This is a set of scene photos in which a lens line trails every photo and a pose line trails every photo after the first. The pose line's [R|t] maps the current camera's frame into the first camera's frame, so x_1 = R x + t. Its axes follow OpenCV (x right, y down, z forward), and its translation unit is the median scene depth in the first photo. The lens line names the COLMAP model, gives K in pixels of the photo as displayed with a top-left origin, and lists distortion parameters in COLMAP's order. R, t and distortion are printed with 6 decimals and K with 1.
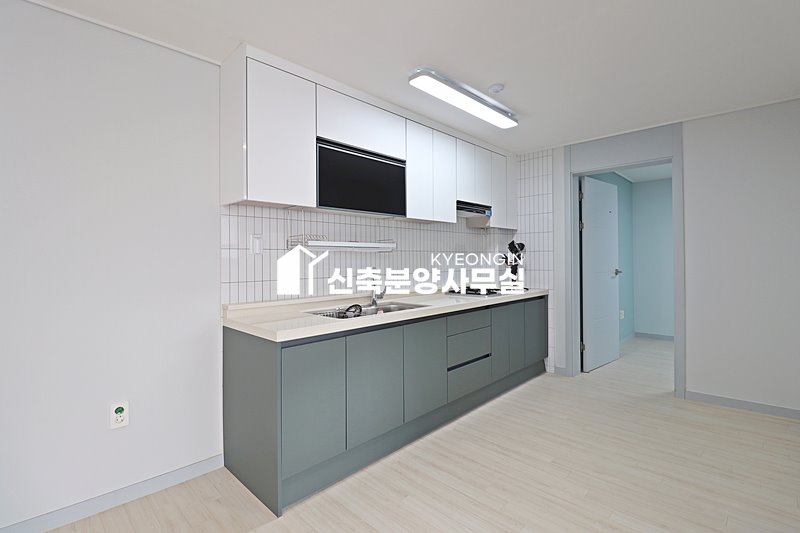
lens RADIAL K [[373.4, 0, 402.4], [0, 373.4, 260.7], [0, 0, 1]] dist [-0.001044, -0.014316]
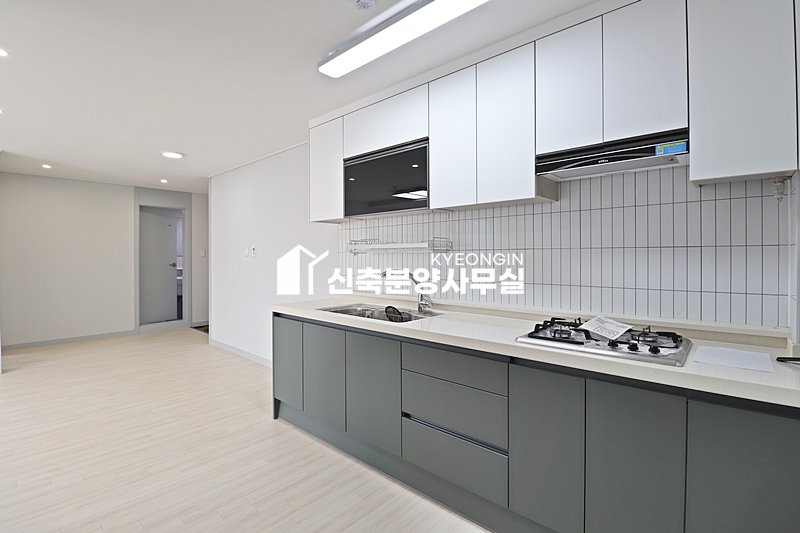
lens RADIAL K [[373.4, 0, 402.4], [0, 373.4, 260.7], [0, 0, 1]] dist [-0.001044, -0.014316]
pose [[0.042604, 0.016831, -0.998950, 0.864426], [-0.003950, 0.999853, 0.016678, -0.020352], [0.999084, 0.003235, 0.042665, 0.986643]]
